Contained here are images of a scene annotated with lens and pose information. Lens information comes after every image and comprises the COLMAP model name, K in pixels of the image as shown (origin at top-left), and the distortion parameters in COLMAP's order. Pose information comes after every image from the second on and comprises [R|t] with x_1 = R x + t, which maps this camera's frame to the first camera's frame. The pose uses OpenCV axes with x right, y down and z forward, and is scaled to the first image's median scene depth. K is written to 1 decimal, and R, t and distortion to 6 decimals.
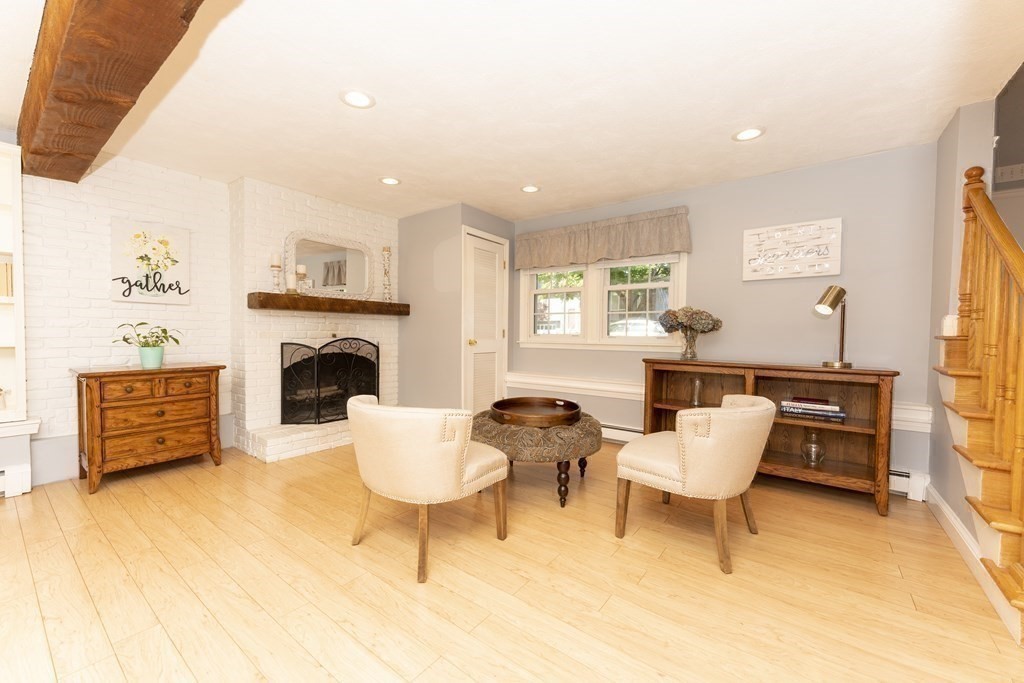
lens RADIAL K [[404.3, 0, 507.9], [0, 404.3, 343.3], [0, 0, 1]] dist [0.002150, -0.000291]
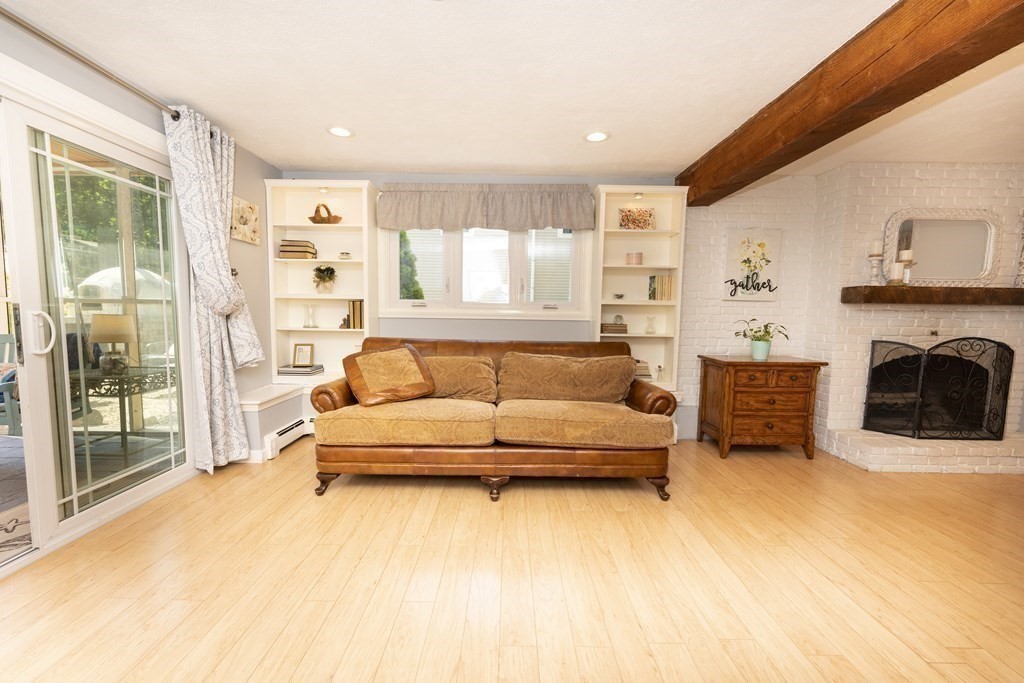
lens RADIAL K [[404.3, 0, 509.8], [0, 404.3, 345.1], [0, 0, 1]] dist [0.002150, -0.000291]
pose [[0.607080, 0.065690, -0.791921, -0.387233], [-0.028567, 0.997737, 0.060863, -0.025962], [0.794127, -0.014326, 0.607583, -0.218905]]
